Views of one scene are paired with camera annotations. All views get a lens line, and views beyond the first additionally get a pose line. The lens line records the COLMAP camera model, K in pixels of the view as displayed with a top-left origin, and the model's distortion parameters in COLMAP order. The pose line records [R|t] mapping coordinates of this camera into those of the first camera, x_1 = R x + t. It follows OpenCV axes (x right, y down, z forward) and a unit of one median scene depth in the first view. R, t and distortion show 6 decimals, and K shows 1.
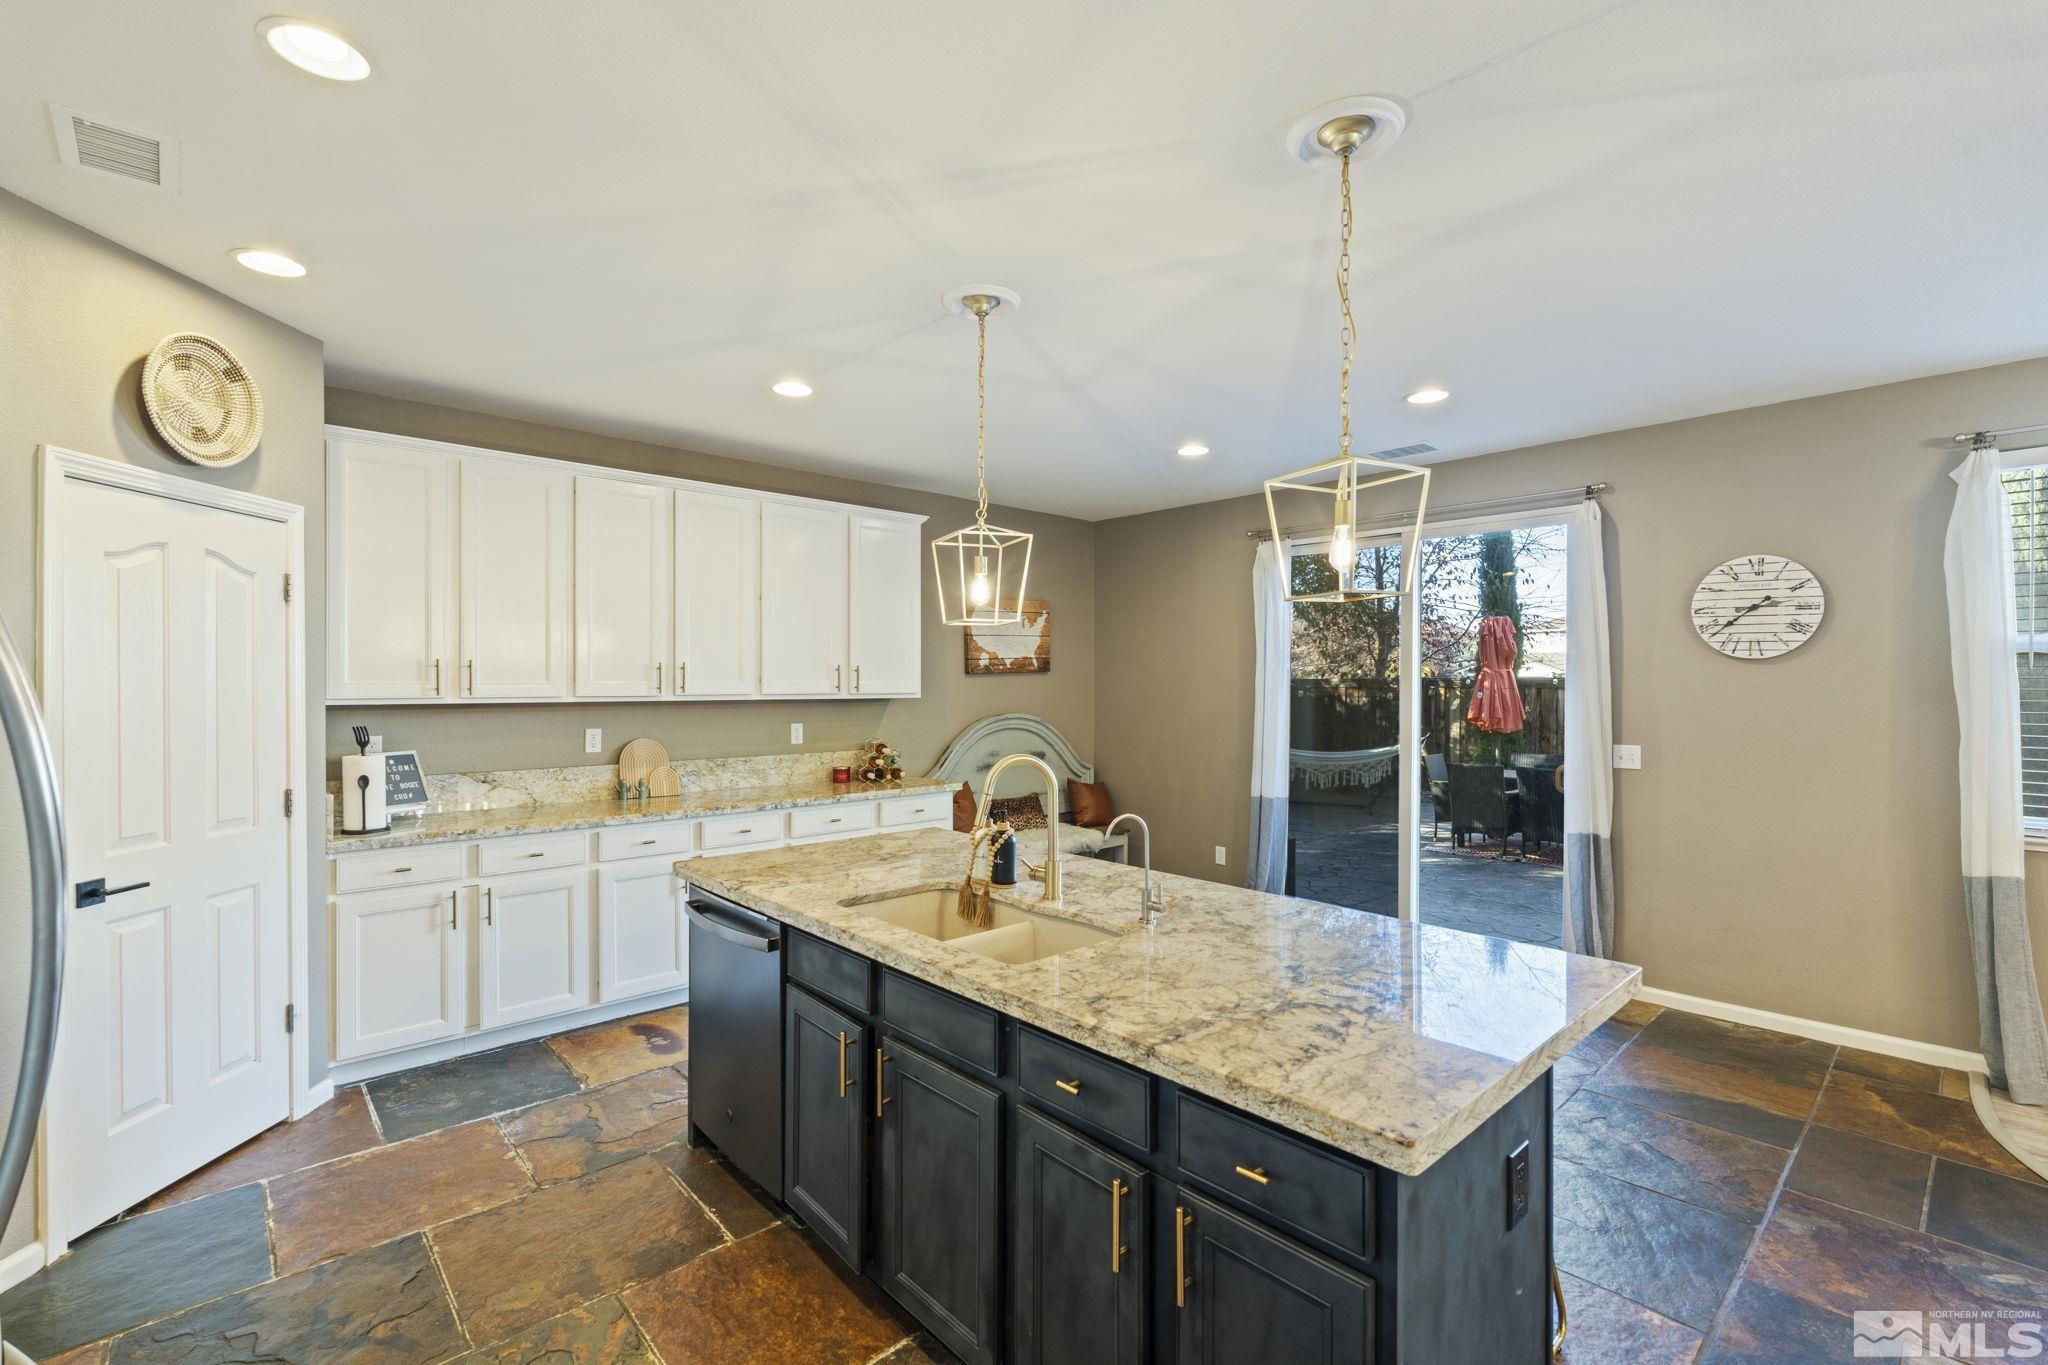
lens RADIAL K [[894.8, 0, 1017.2], [0, 894.8, 681.1], [0, 0, 1]] dist [-0.005245, 0.000544]
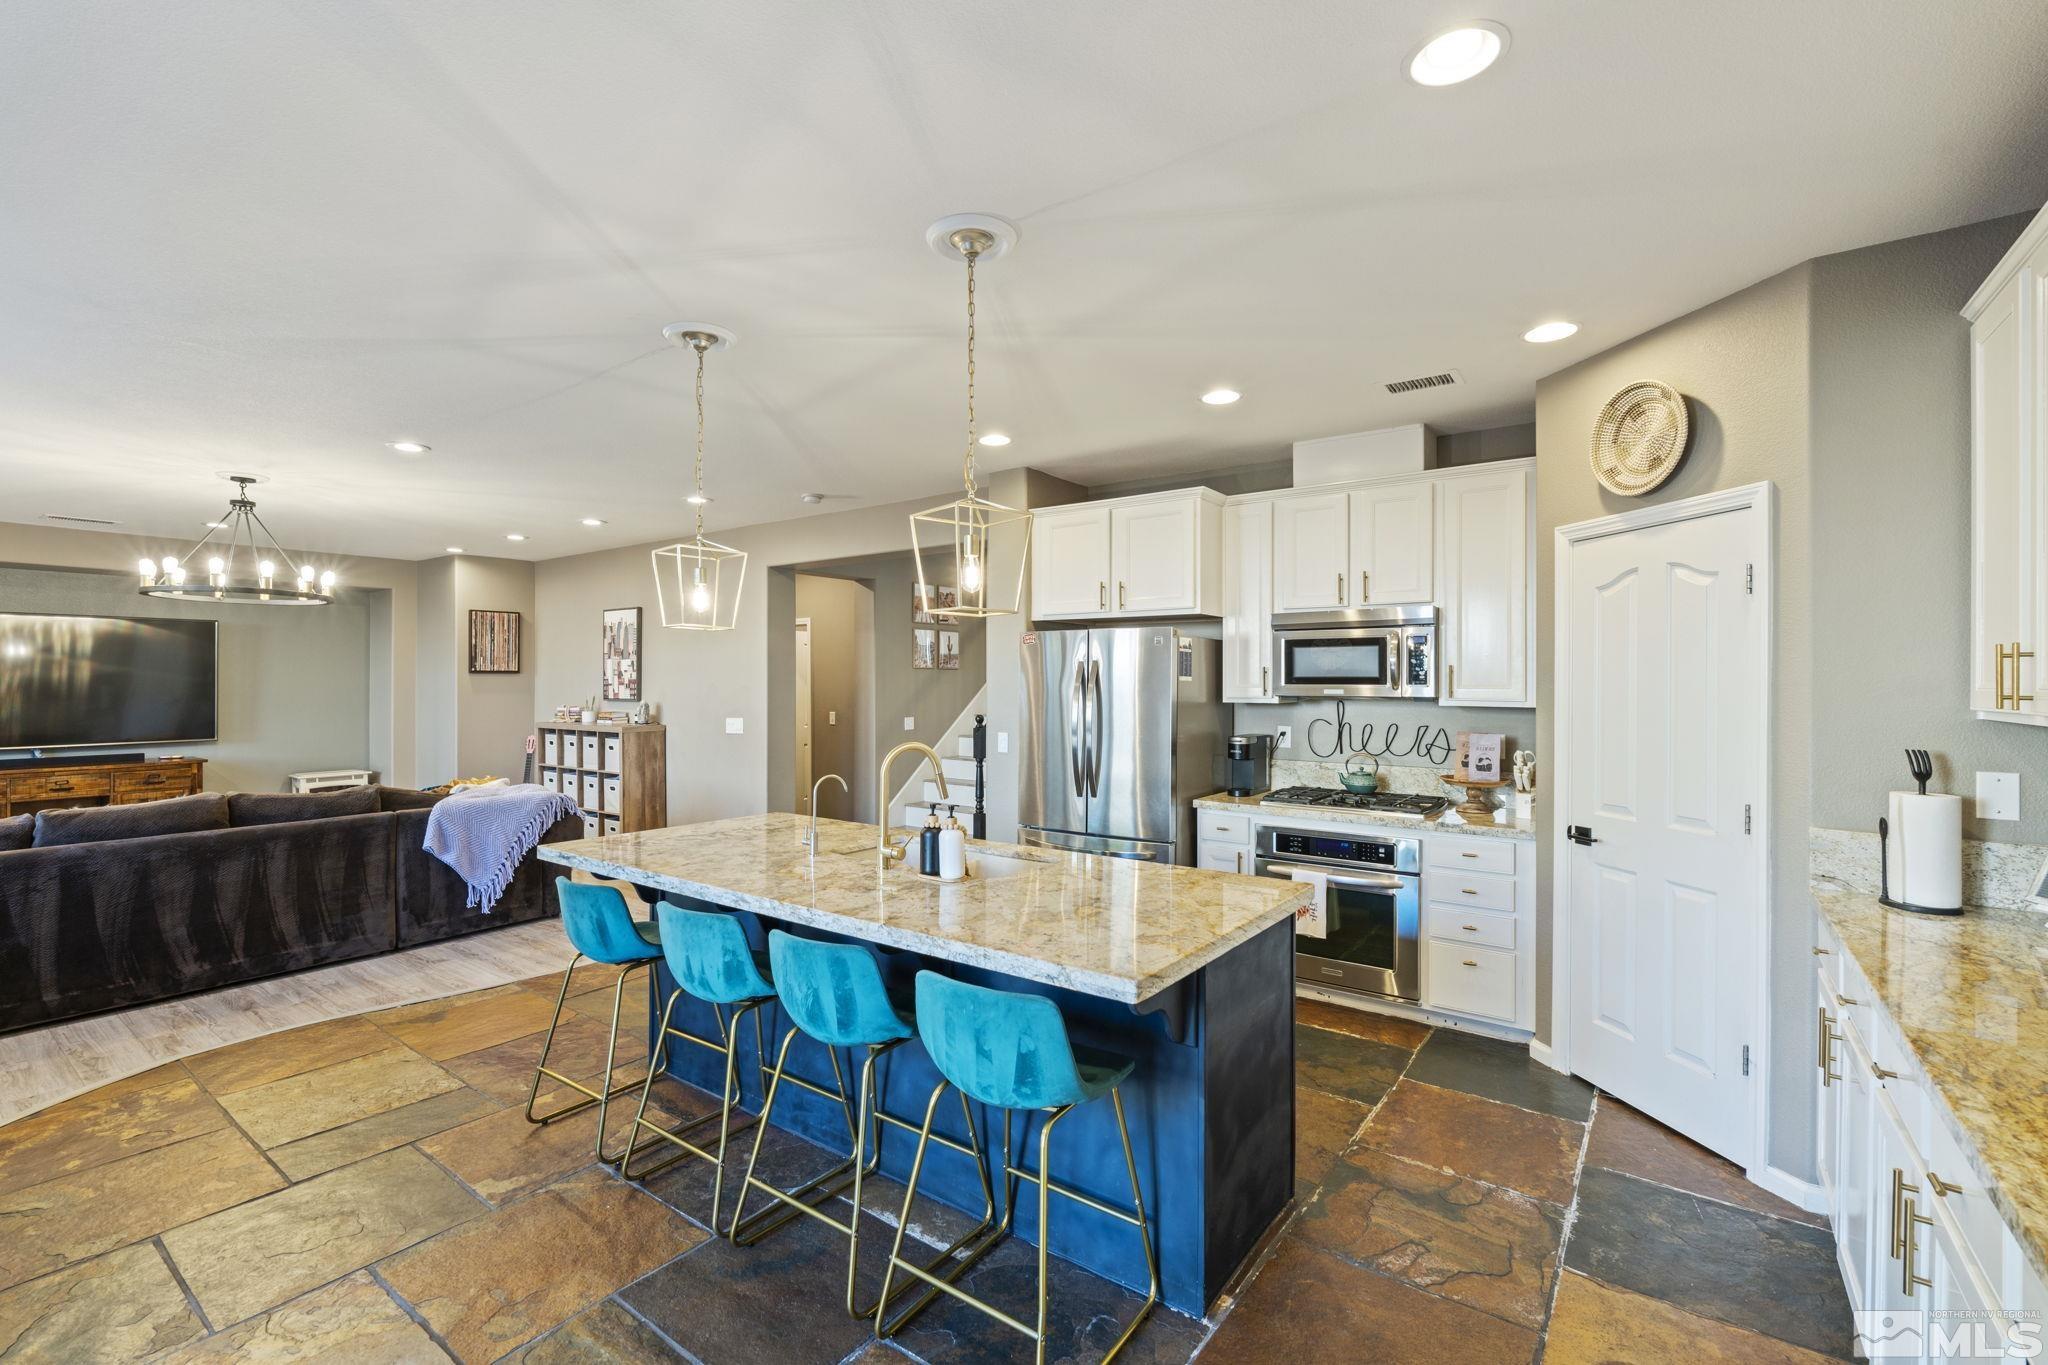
lens RADIAL K [[894.8, 0, 1021.8], [0, 894.8, 680.1], [0, 0, 1]] dist [-0.005245, 0.000544]
pose [[-0.980982, -0.003708, -0.194062, 0.056787], [-0.002941, 0.999987, -0.004237, 0.001943], [0.194075, -0.003586, -0.980980, 1.365717]]
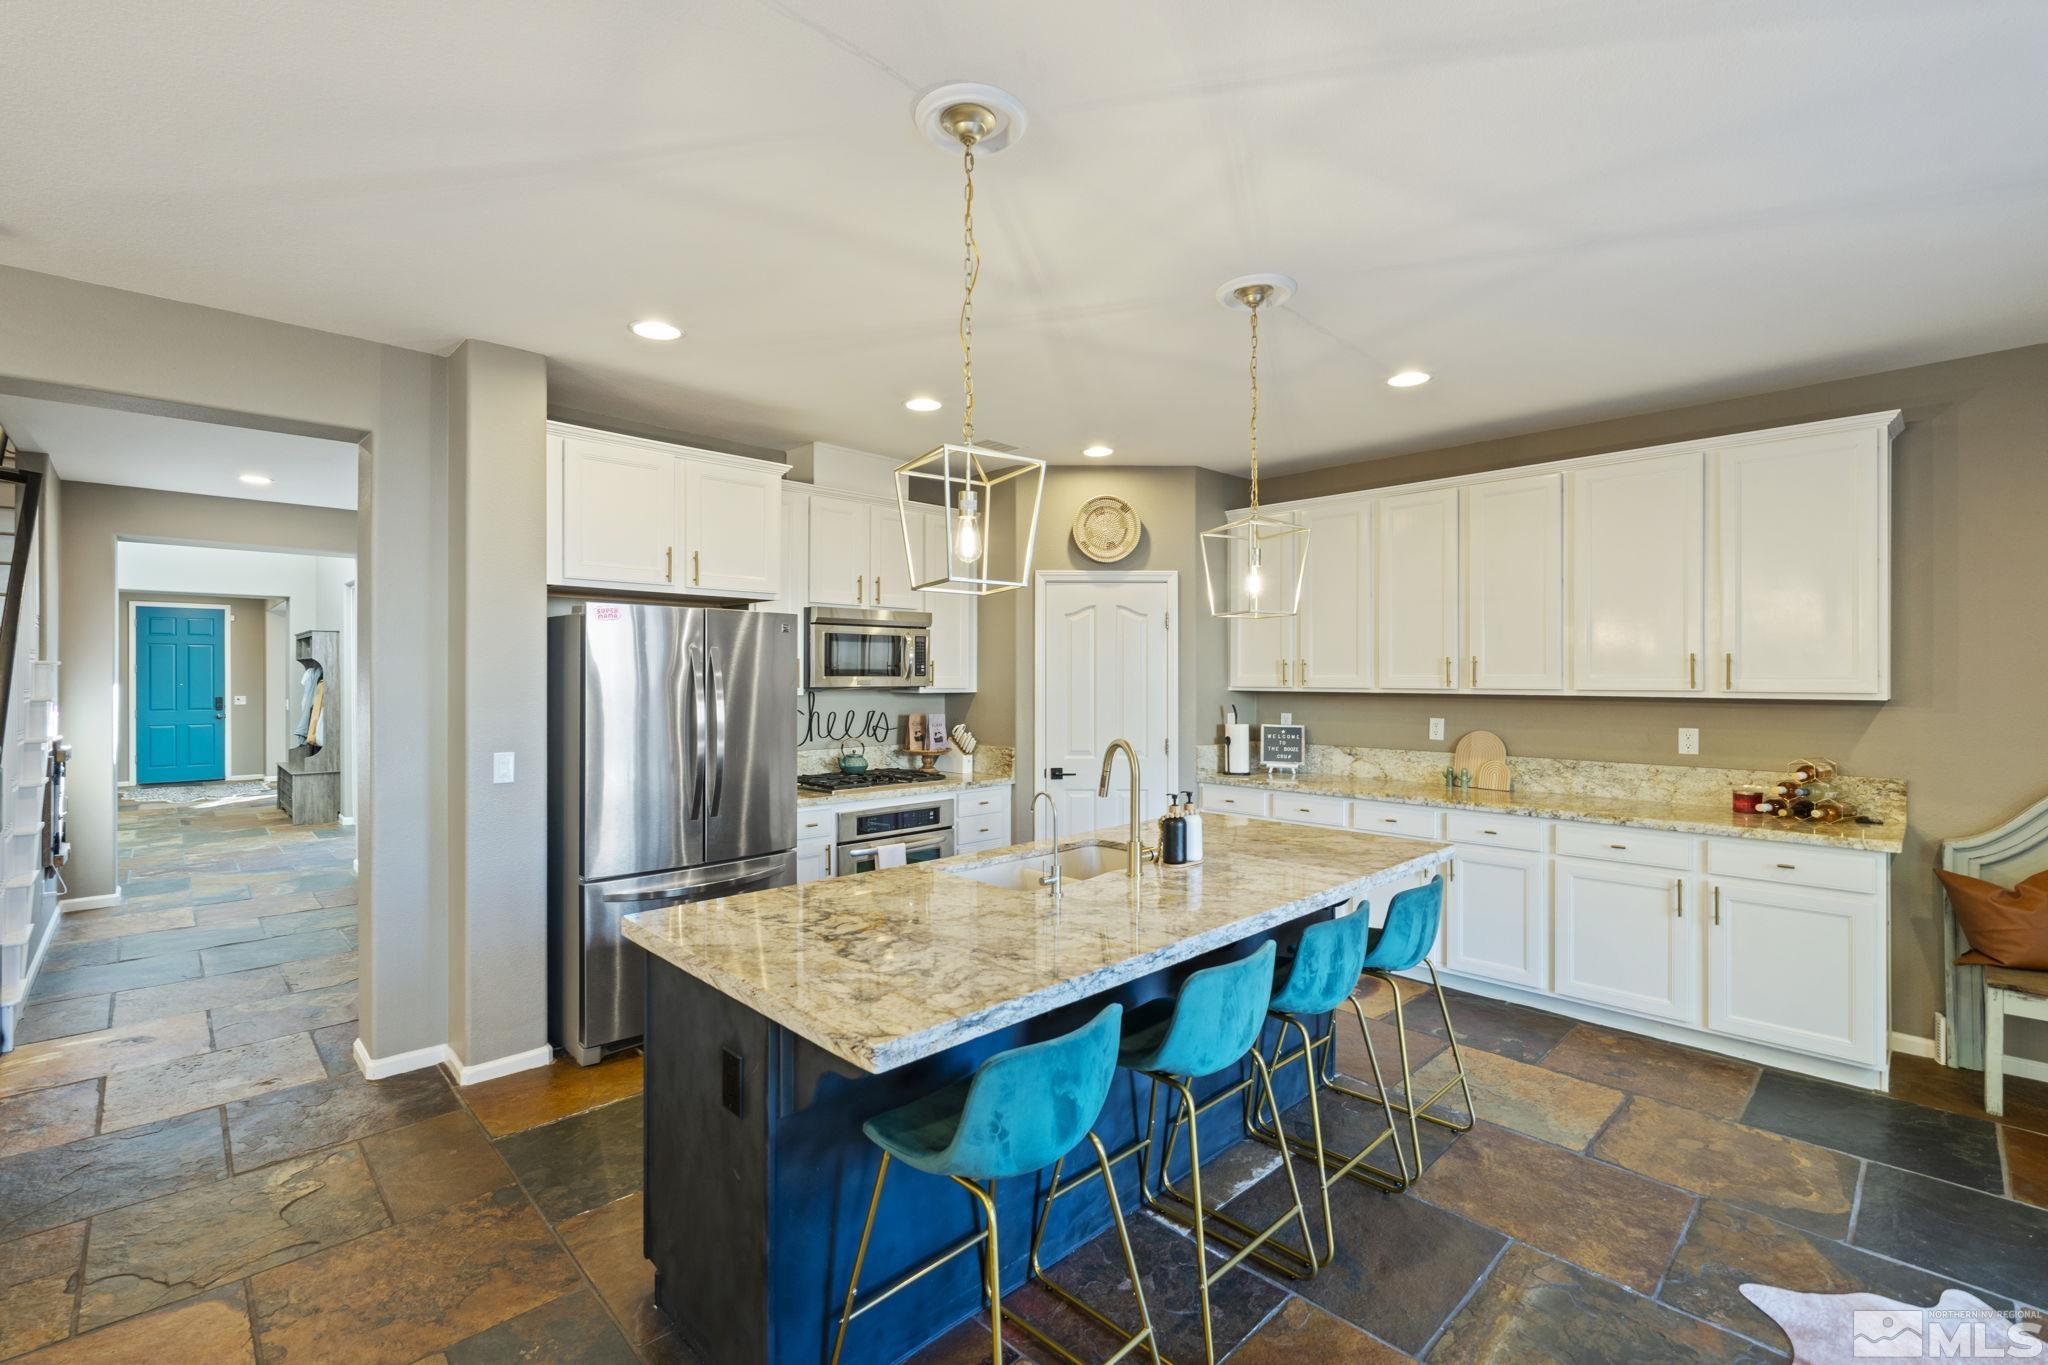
lens RADIAL K [[894.8, 0, 1016.2], [0, 894.8, 676.6], [0, 0, 1]] dist [-0.005245, 0.000544]
pose [[0.028692, 0.000002, -0.999588, 0.695317], [0.000773, 1.000000, 0.000024, 0.002070], [0.999588, -0.000773, 0.028692, 0.521380]]
